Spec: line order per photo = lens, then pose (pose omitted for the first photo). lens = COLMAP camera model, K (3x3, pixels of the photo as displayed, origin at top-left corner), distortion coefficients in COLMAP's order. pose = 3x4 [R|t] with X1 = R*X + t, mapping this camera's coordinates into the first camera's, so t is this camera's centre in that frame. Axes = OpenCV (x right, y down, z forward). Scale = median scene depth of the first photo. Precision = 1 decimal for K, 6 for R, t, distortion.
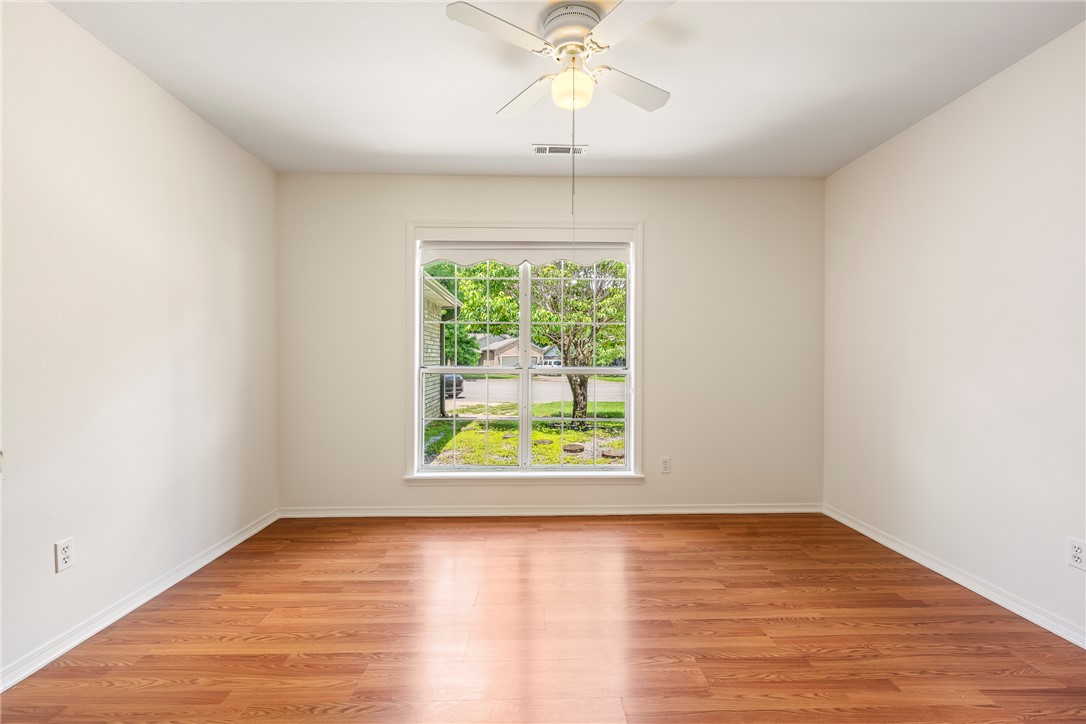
lens RADIAL K [[477.3, 0, 539.3], [0, 477.3, 357.4], [0, 0, 1]] dist [0.001845, -0.000582]
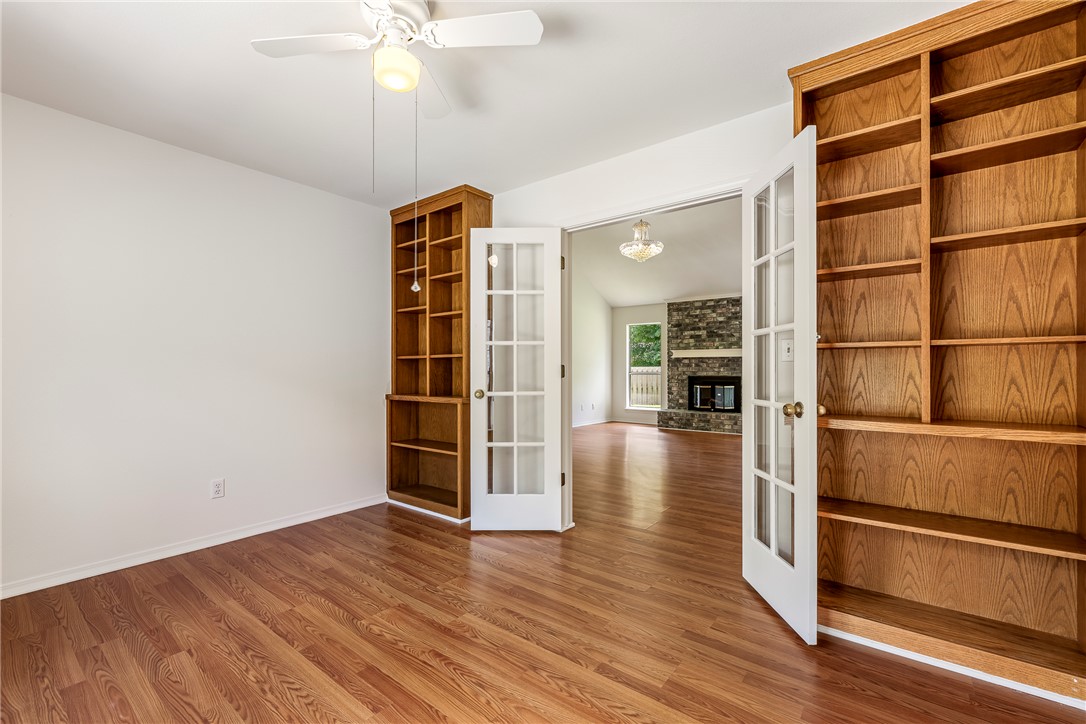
lens RADIAL K [[453.6, 0, 543.6], [0, 453.6, 367.4], [0, 0, 1]] dist [0.002105, 0.000469]
pose [[-0.768247, 0.002894, 0.640147, -0.661711], [-0.007286, 0.999885, -0.013264, 0.013536], [-0.640112, -0.014854, -0.768138, 1.405978]]
